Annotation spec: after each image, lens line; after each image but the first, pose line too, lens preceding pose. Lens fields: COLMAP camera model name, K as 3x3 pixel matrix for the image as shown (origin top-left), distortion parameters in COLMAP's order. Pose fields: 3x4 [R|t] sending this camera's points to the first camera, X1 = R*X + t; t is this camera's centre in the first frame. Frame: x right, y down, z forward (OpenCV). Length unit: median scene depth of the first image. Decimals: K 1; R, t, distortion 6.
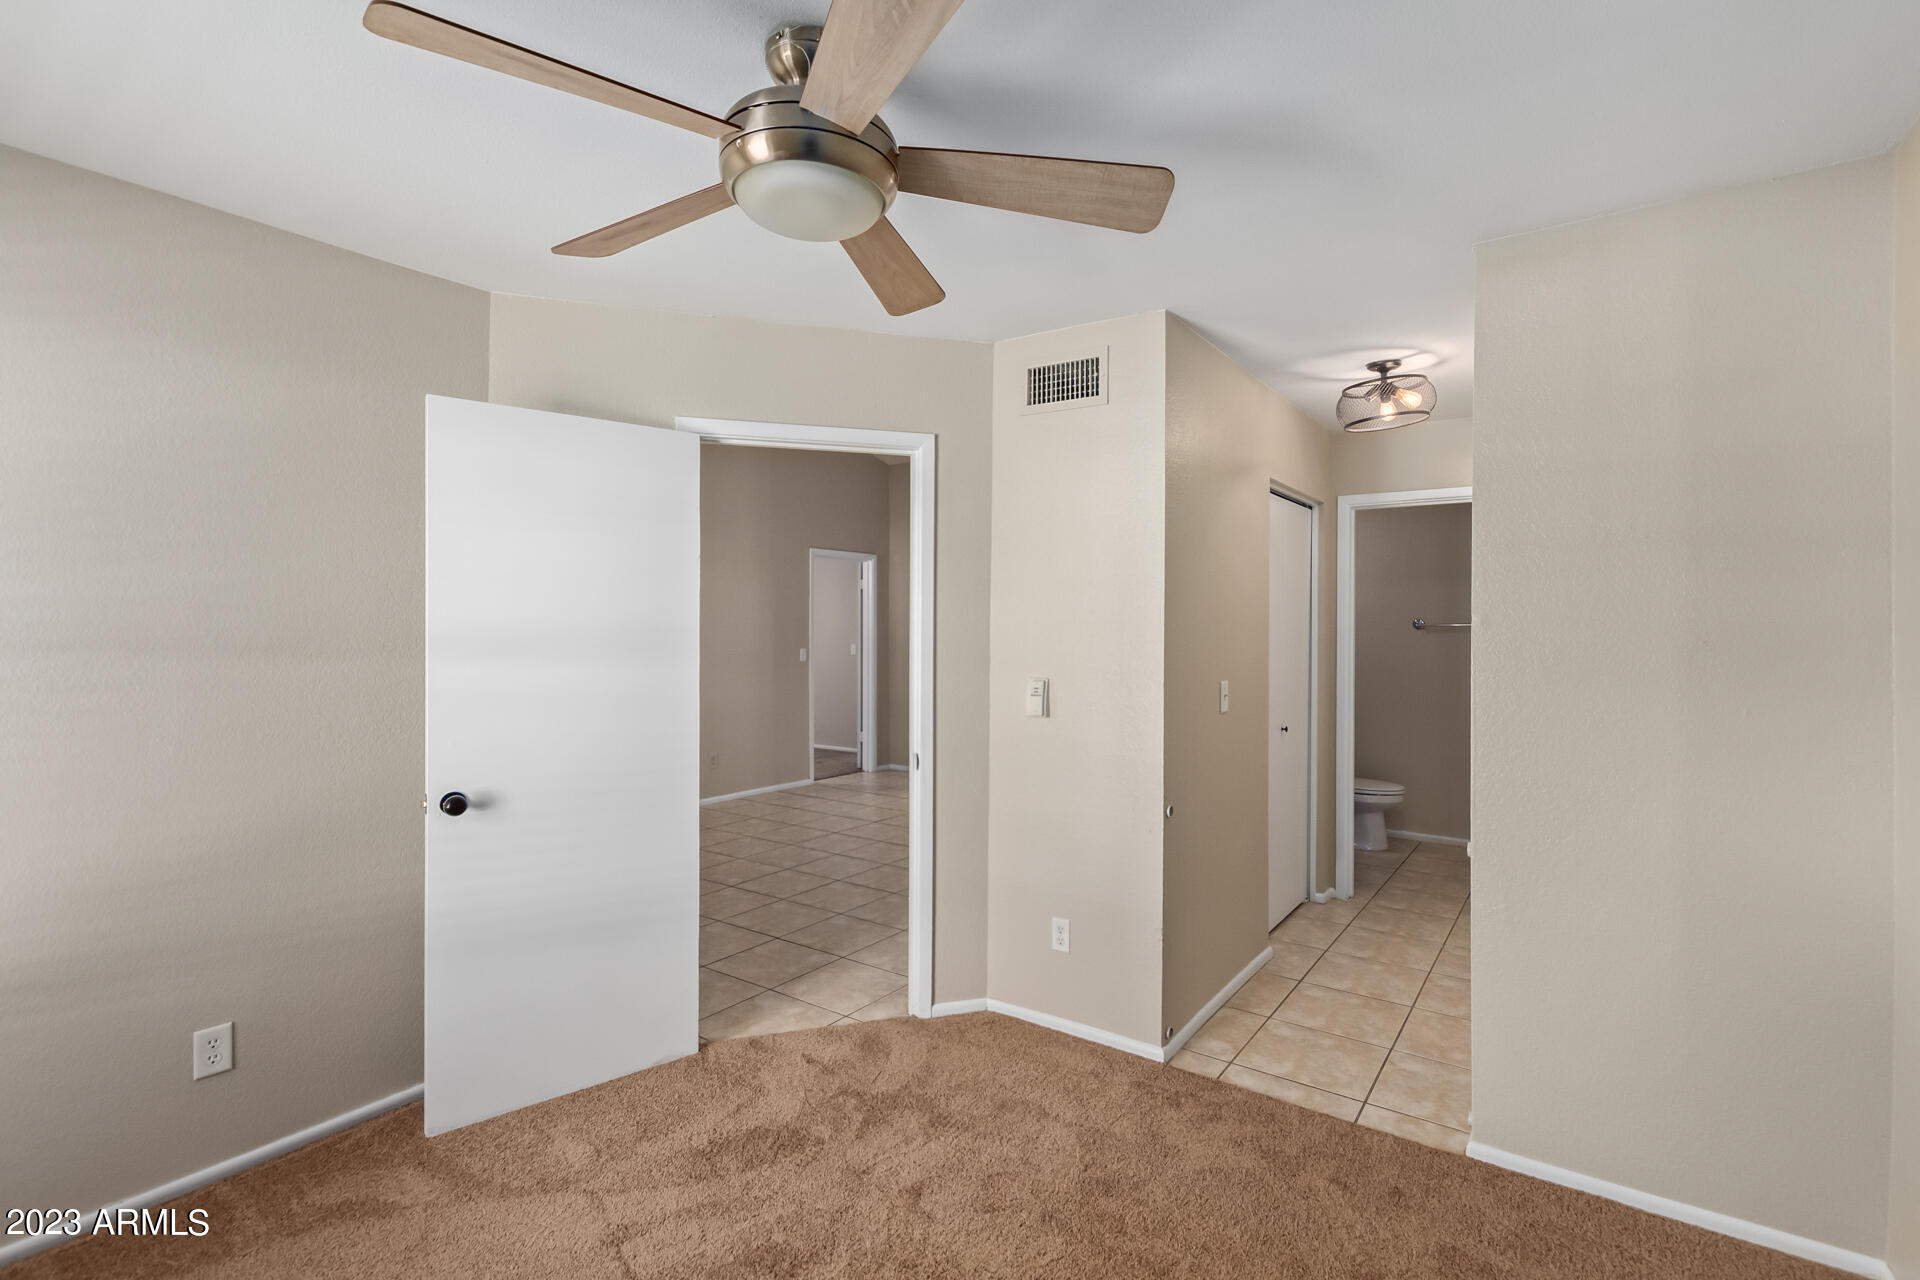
lens RADIAL K [[888.9, 0, 971.3], [0, 888.9, 642.9], [0, 0, 1]] dist [0.000864, 0.000095]
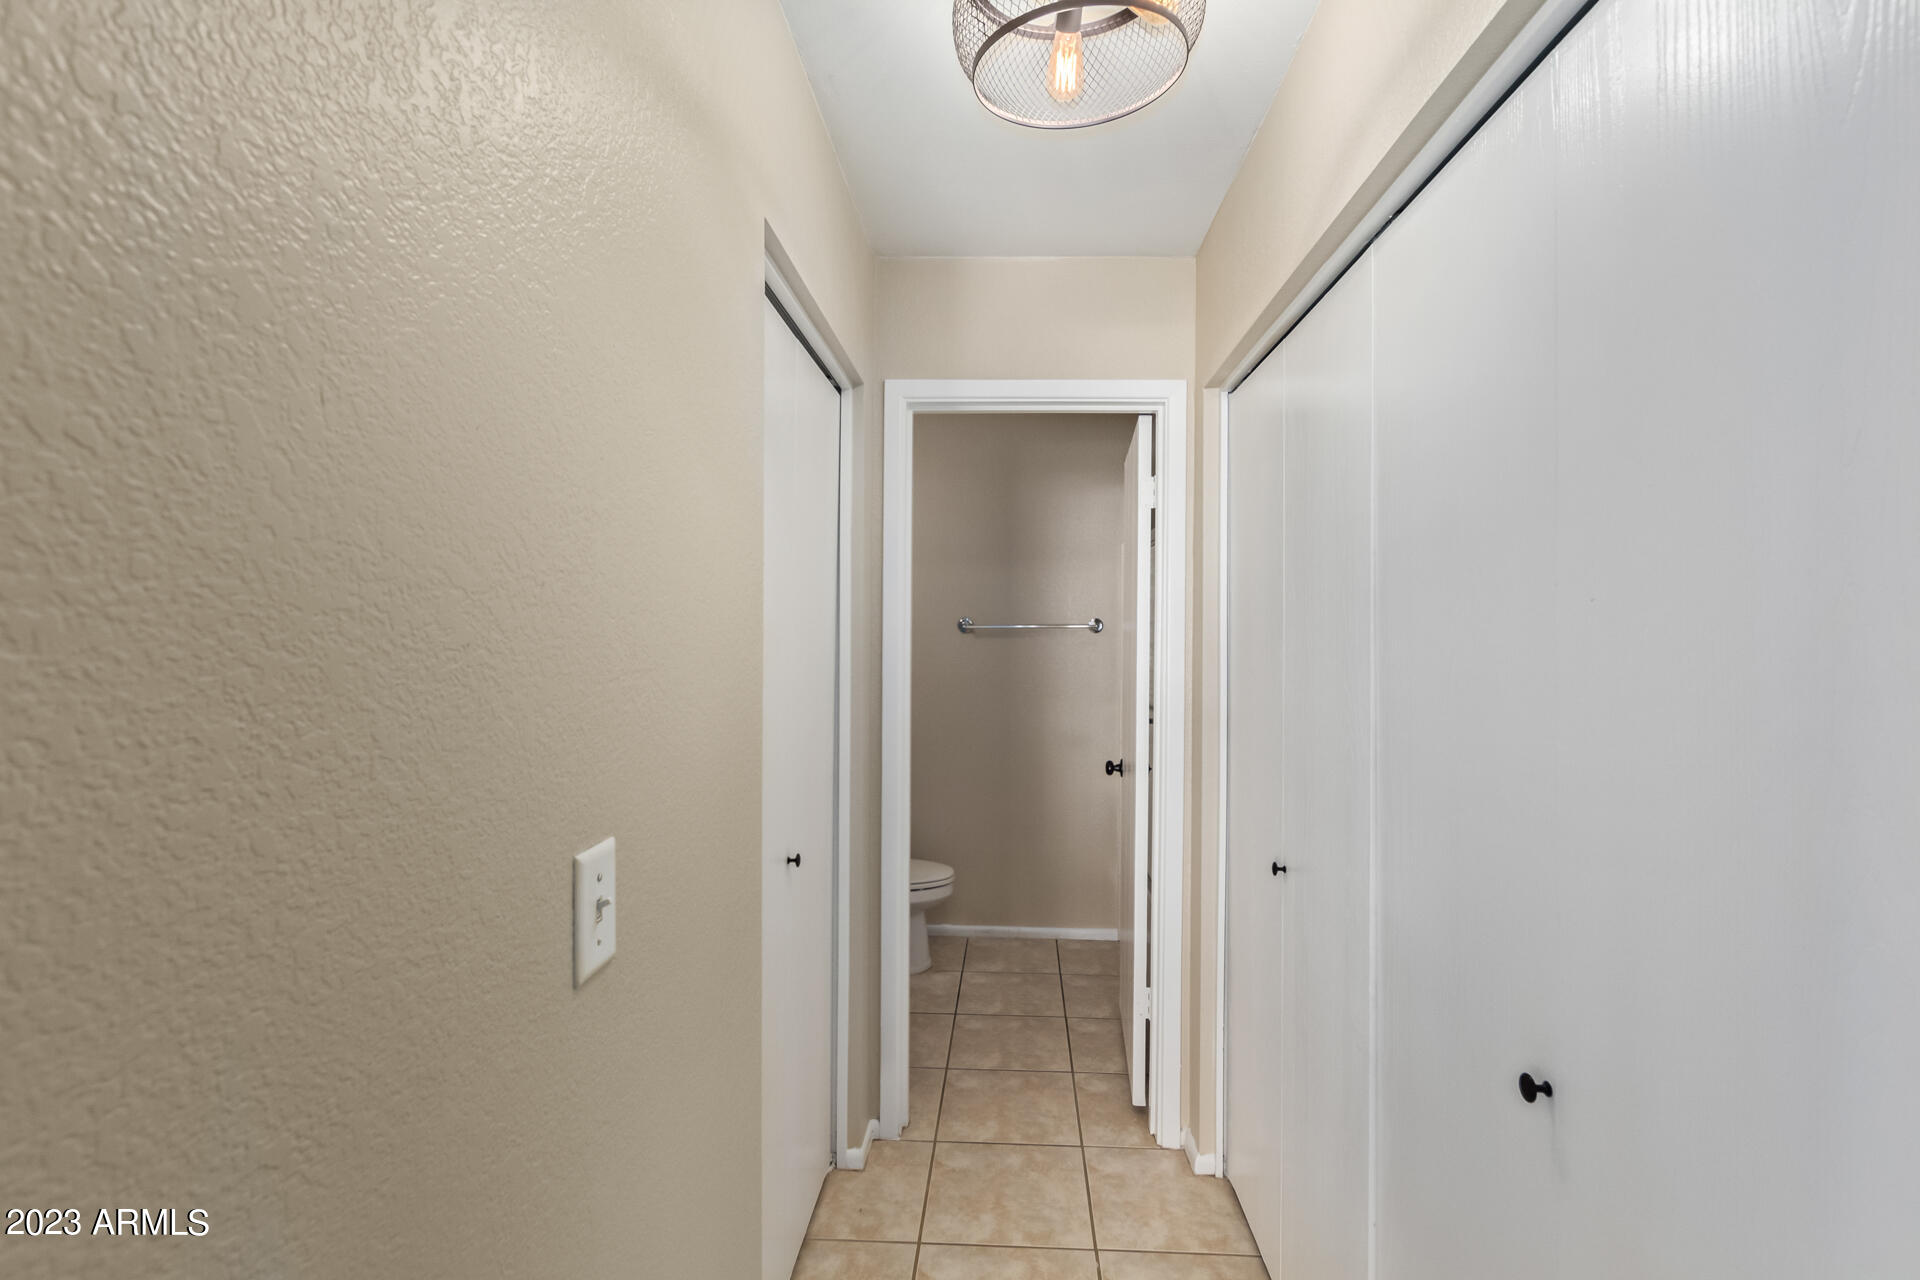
lens RADIAL K [[888.9, 0, 971.3], [0, 888.9, 642.9], [0, 0, 1]] dist [0.000864, 0.000095]
pose [[0.842568, -0.000410, 0.538589, 0.173115], [0.000998, 0.999999, -0.000801, -0.008574], [-0.538588, 0.001213, 0.842568, 0.533059]]
